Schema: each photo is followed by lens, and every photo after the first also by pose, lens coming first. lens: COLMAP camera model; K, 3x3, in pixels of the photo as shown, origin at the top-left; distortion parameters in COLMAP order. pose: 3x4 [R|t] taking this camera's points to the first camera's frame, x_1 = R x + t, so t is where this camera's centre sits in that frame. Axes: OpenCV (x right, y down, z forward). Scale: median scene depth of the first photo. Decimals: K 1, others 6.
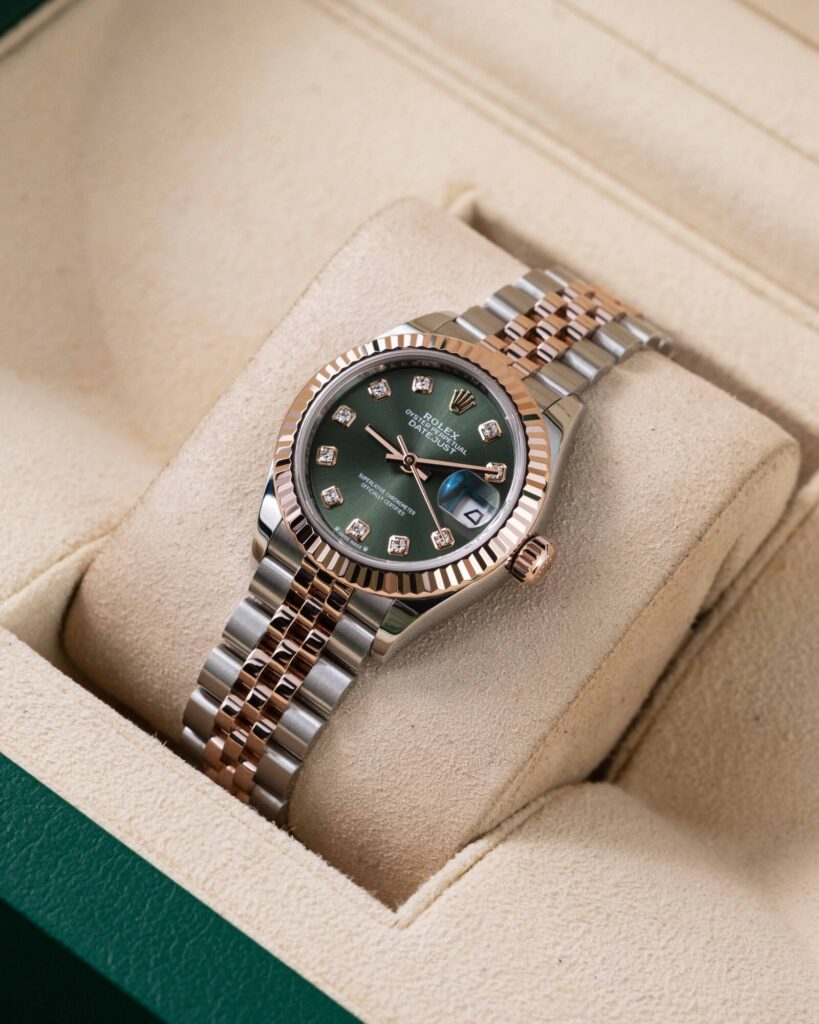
lens RADIAL K [[4263.6, 0, 409.5], [0, 4263.6, 512.0], [0, 0, 1]] dist [0.286612, -2.569075]
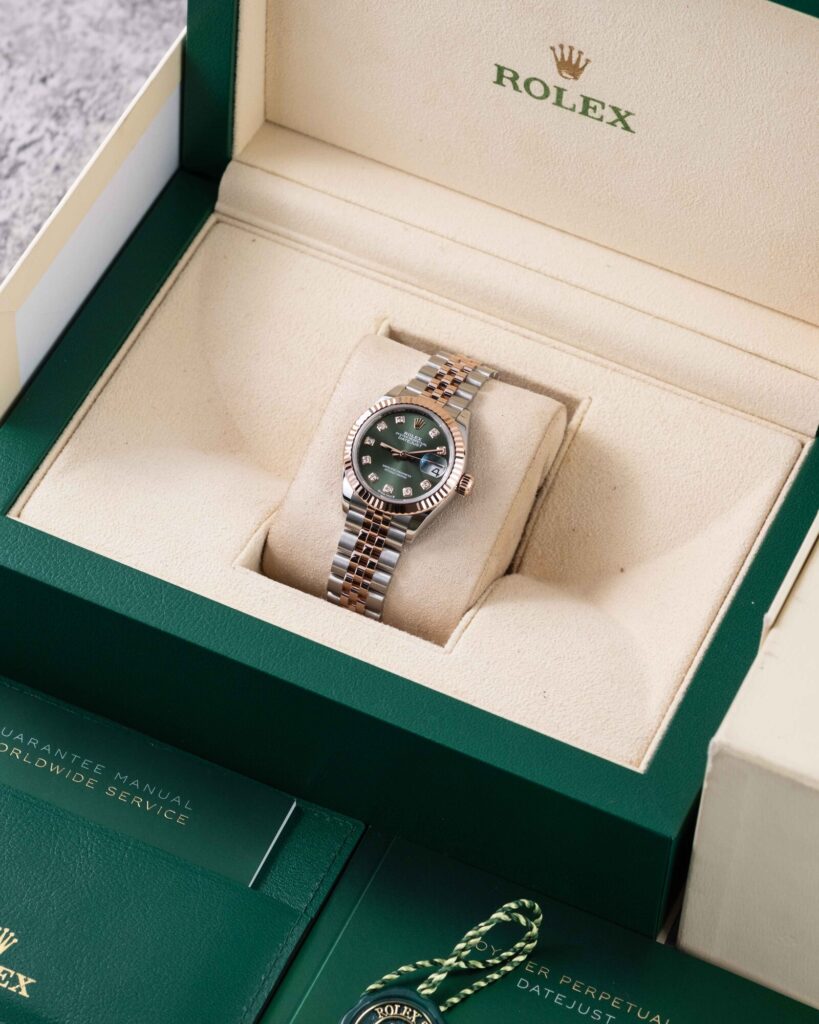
lens RADIAL K [[4263.6, 0, 409.5], [0, 4263.6, 512.0], [0, 0, 1]] dist [0.286612, -2.569075]
pose [[0.971181, -0.227074, 0.072417, -0.165954], [0.224433, 0.973547, 0.042844, -0.077677], [-0.080230, -0.025356, 0.996454, -1.245963]]
